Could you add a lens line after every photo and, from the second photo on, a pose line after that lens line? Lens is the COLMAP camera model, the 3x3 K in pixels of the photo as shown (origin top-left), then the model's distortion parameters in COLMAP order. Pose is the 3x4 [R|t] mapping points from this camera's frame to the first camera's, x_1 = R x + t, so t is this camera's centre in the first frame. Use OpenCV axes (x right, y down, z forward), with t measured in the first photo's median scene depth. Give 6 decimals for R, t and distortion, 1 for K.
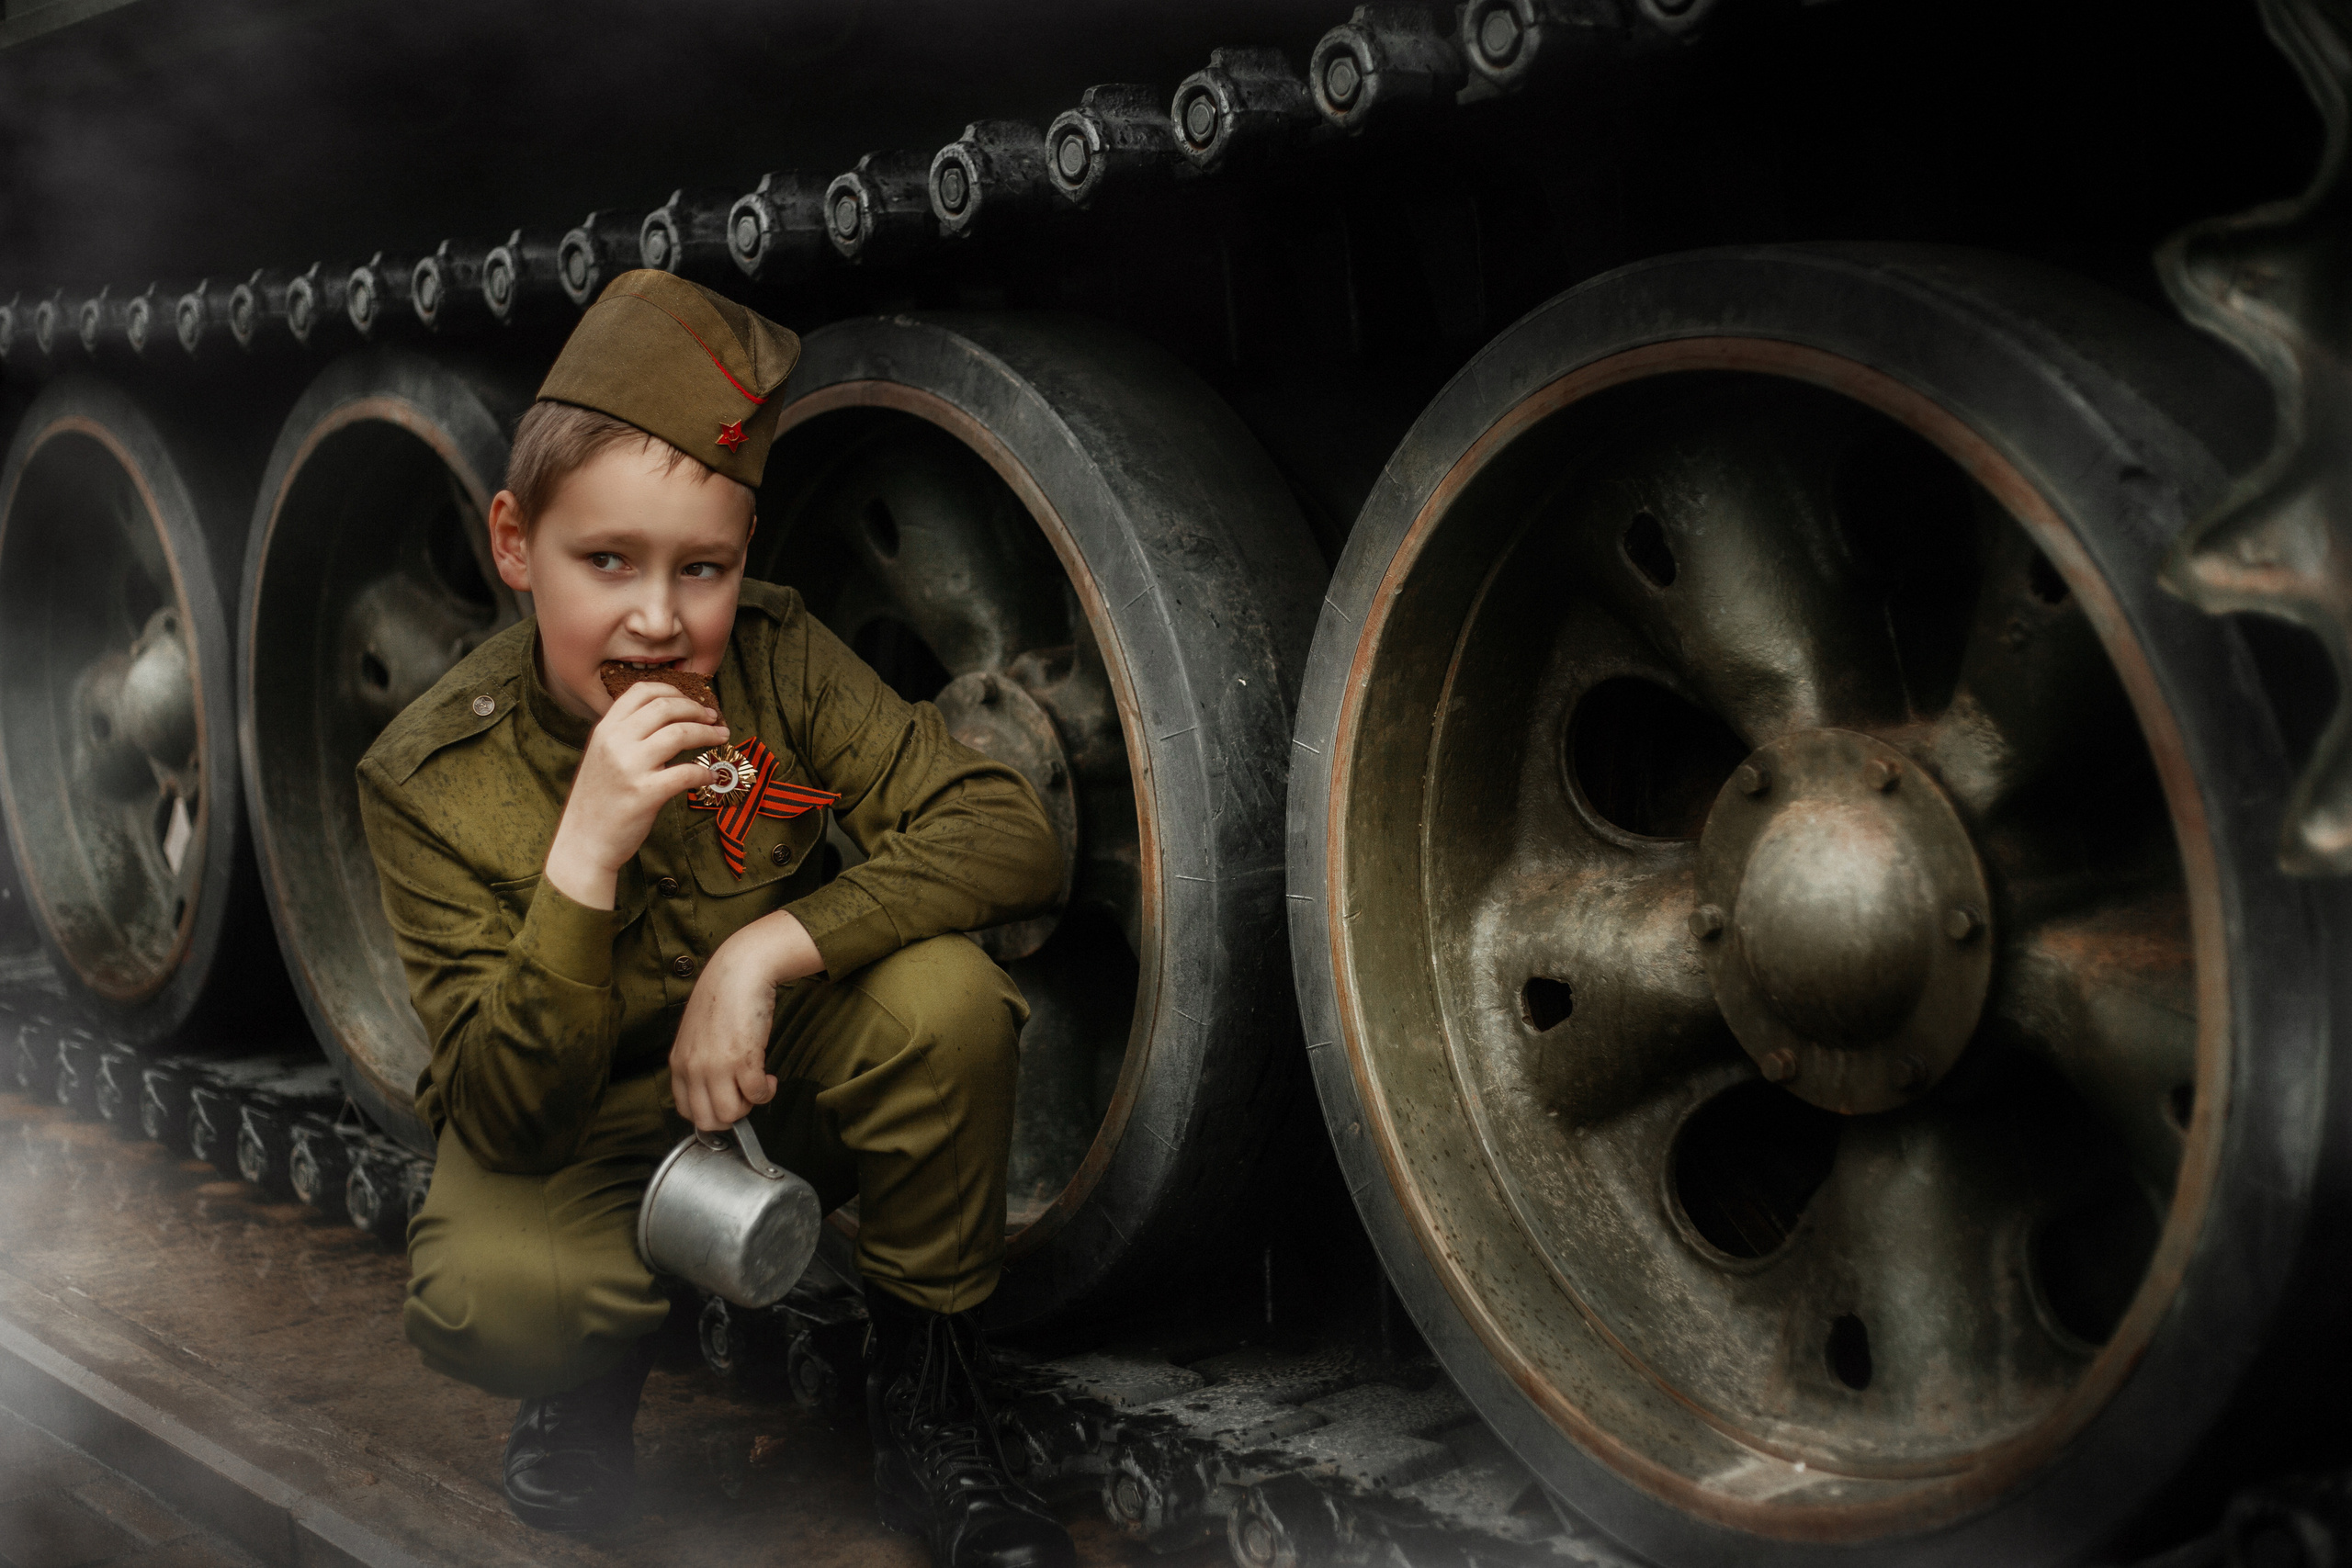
lens RADIAL K [[3429.1, 0, 1176.1], [0, 3429.1, 784.6], [0, 0, 1]] dist [-0.114331, 0.000000]
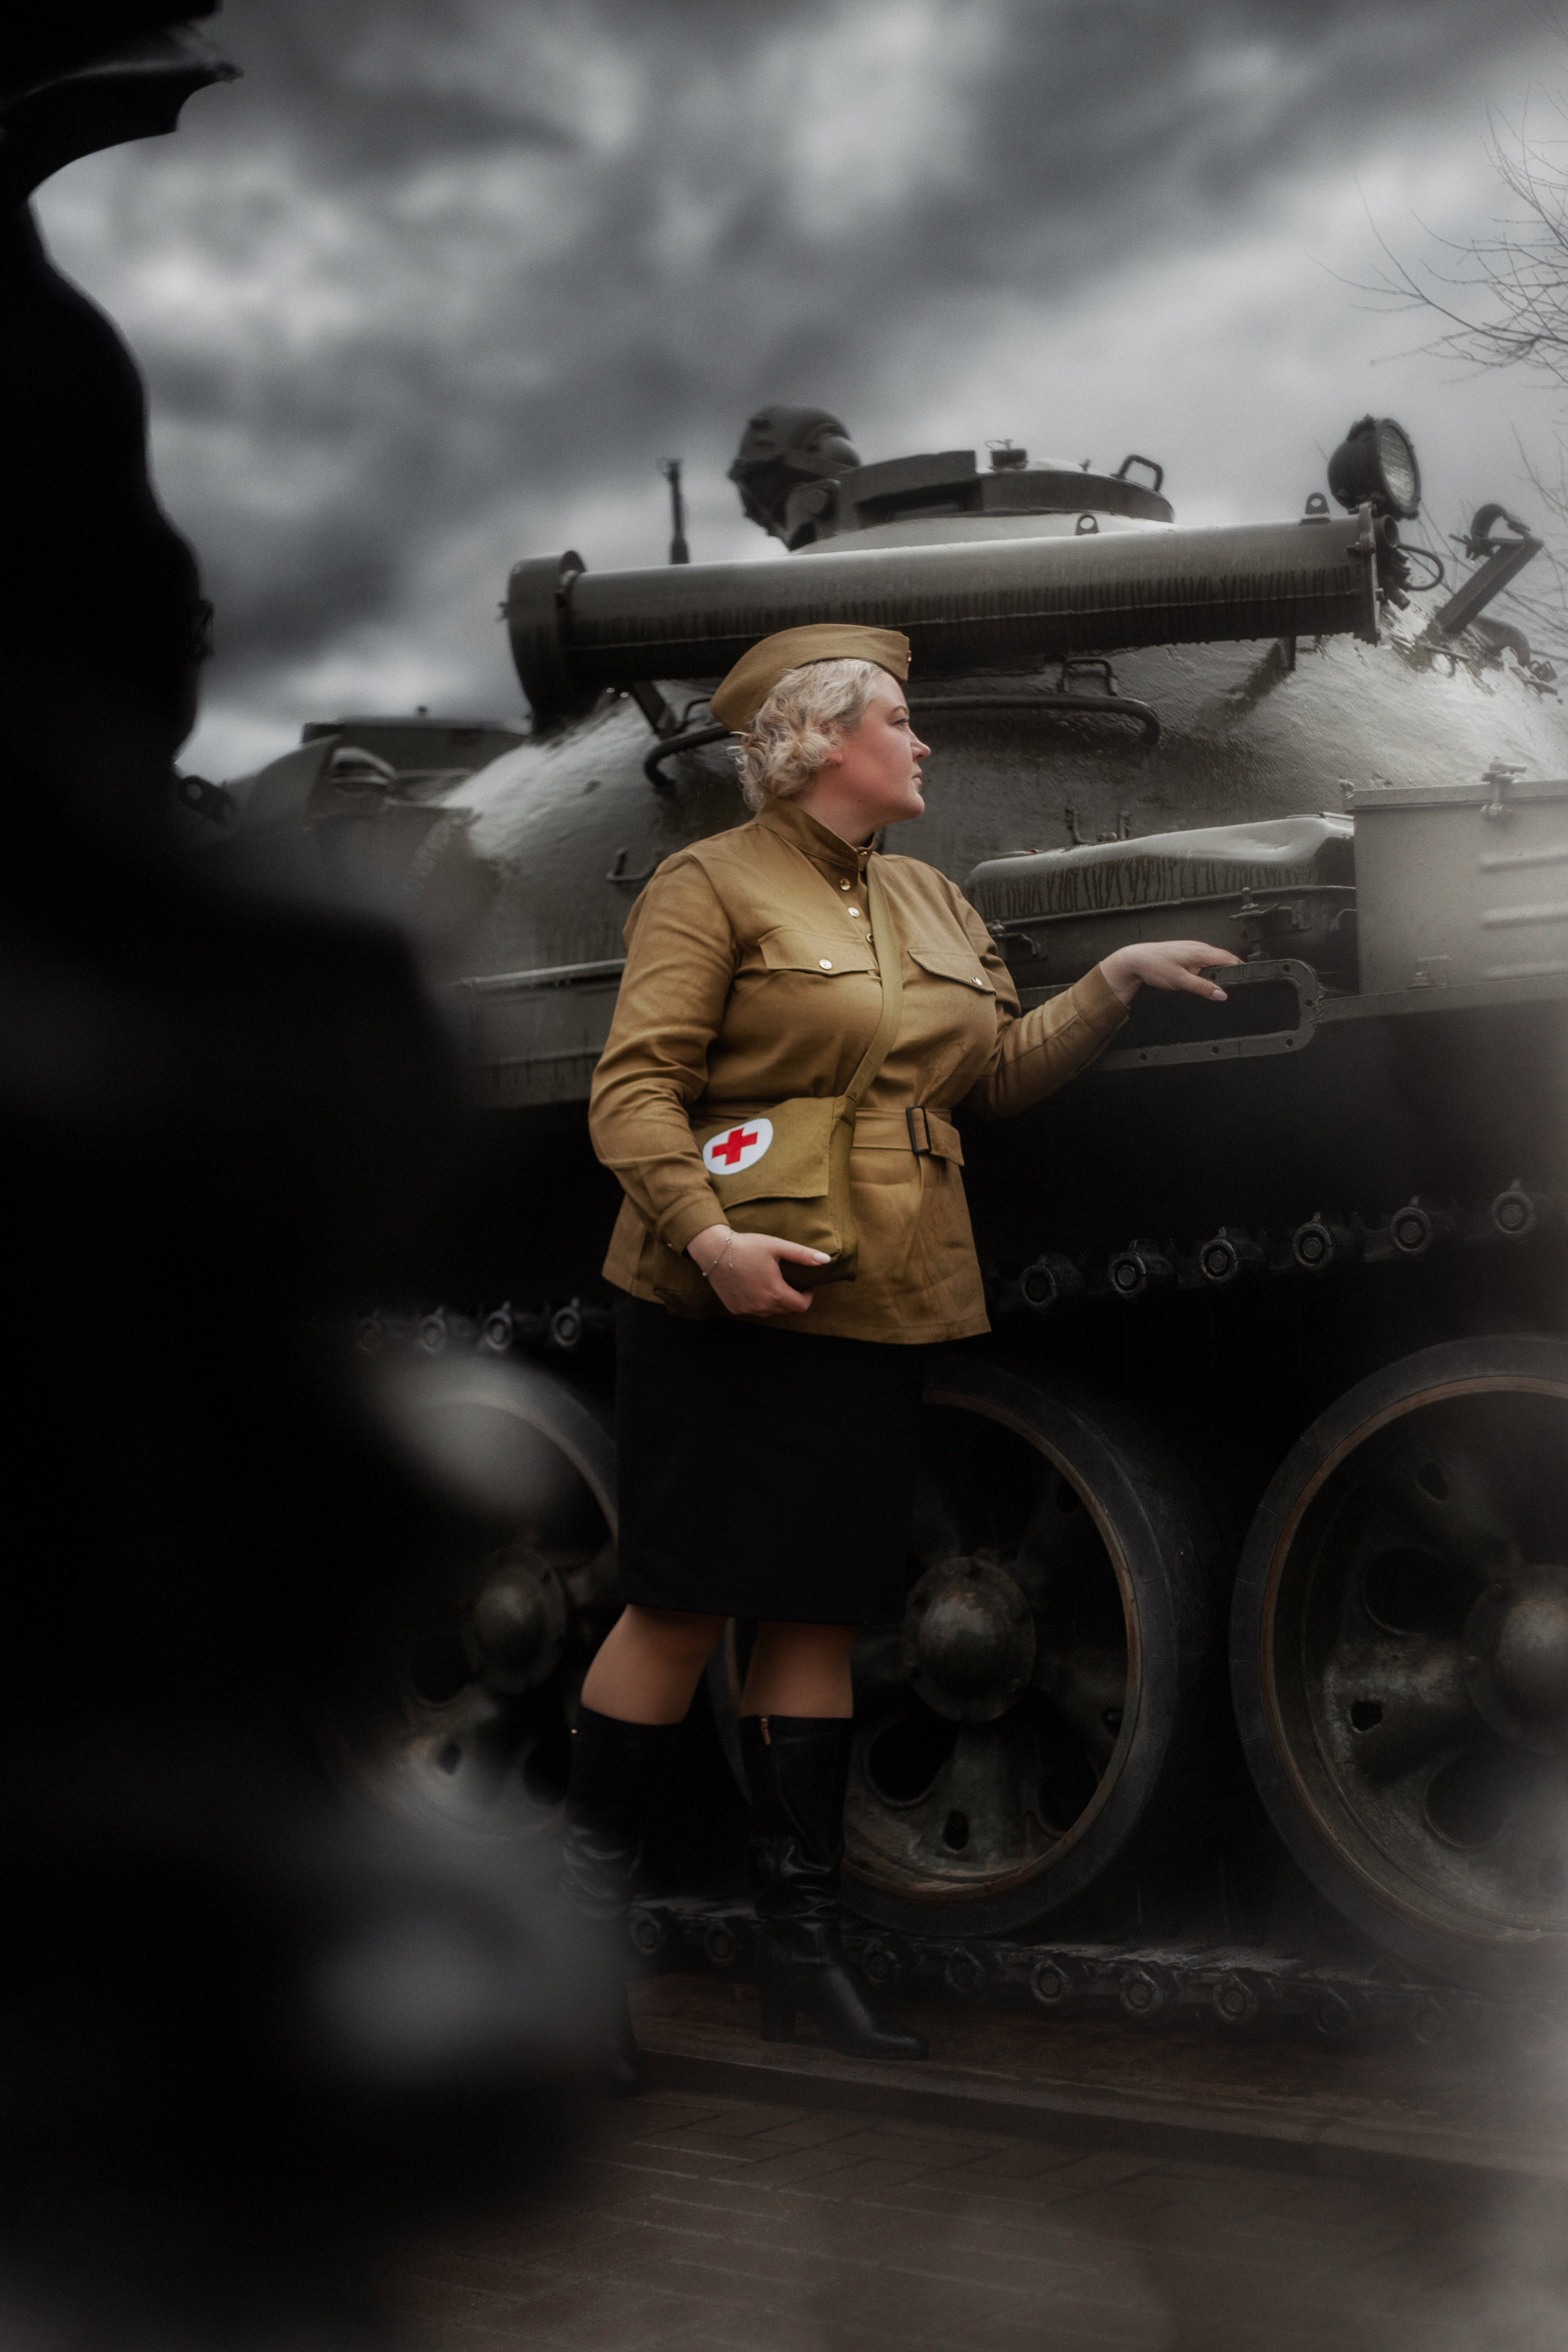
lens RADIAL K [[3429.4, 0, 783.7], [0, 3429.4, 1177.0], [0, 0, 1]] dist [-0.114331, 0.000000]
pose [[0.977296, 0.036649, 0.208685, -0.624747], [0.002019, 0.983271, -0.182139, 0.114224], [-0.211869, 0.178425, 0.960873, -0.833380]]
